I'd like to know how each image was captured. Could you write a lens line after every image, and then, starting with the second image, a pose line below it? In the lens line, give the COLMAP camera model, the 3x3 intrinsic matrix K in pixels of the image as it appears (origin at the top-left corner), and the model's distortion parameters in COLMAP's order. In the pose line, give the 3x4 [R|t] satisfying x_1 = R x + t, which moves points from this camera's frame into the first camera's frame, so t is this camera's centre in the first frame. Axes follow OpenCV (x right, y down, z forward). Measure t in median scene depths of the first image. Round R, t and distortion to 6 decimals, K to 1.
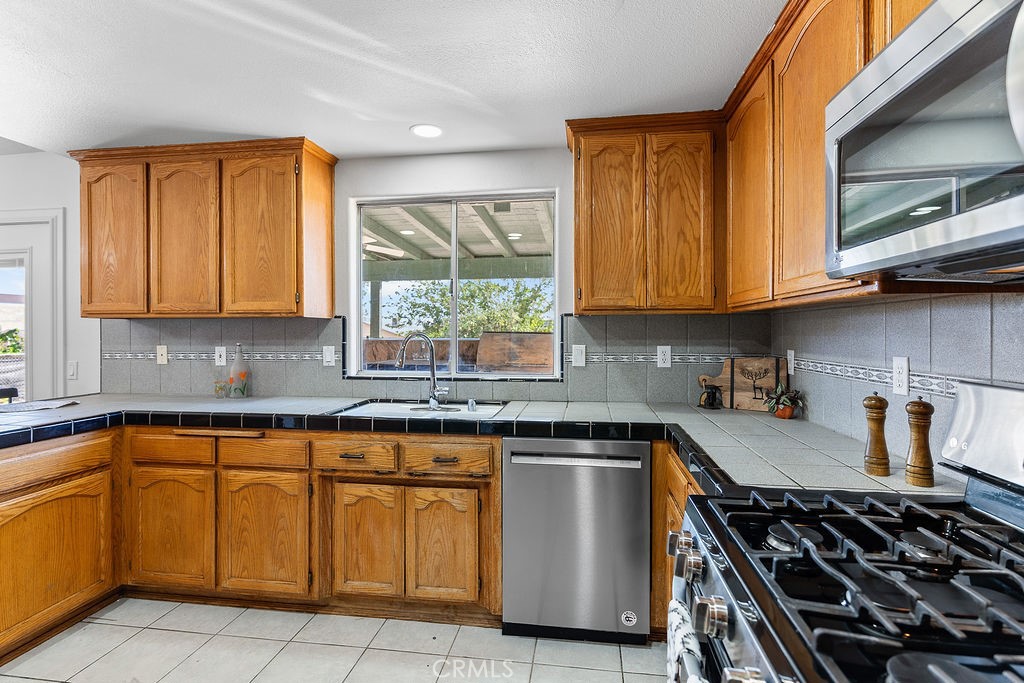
lens RADIAL K [[489.6, 0, 506.4], [0, 489.6, 331.9], [0, 0, 1]] dist [0.001949, 0.000924]
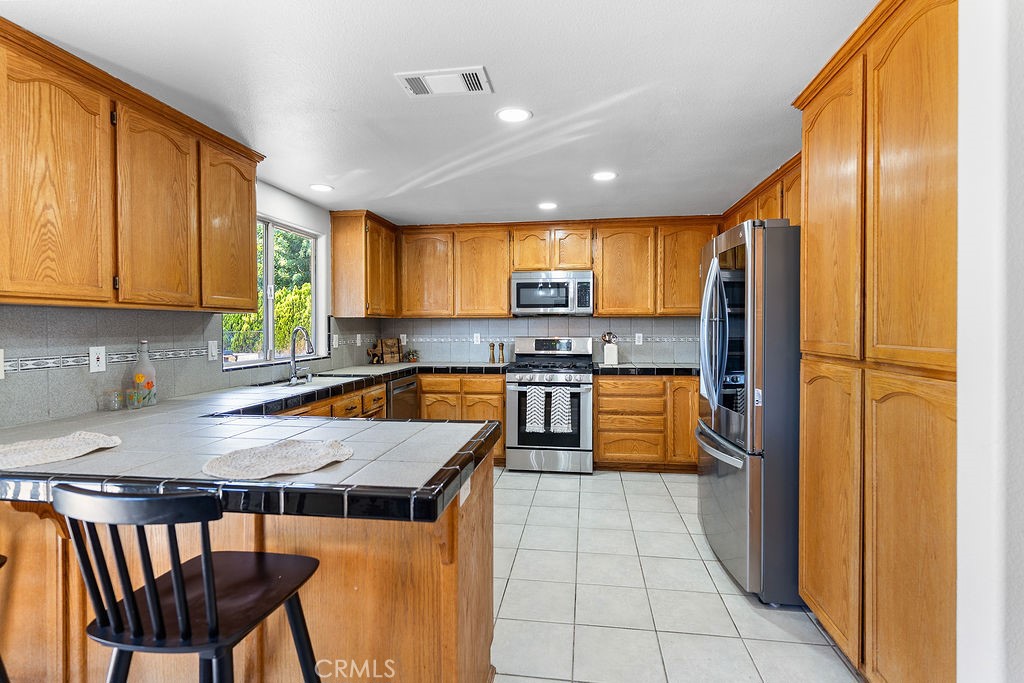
lens RADIAL K [[489.6, 0, 506.4], [0, 489.6, 331.9], [0, 0, 1]] dist [0.001949, 0.000924]
pose [[0.017916, -0.010489, 0.999784, -1.448286], [0.003856, 0.999938, 0.010421, 0.002197], [-0.999832, 0.003668, 0.017956, 0.388635]]
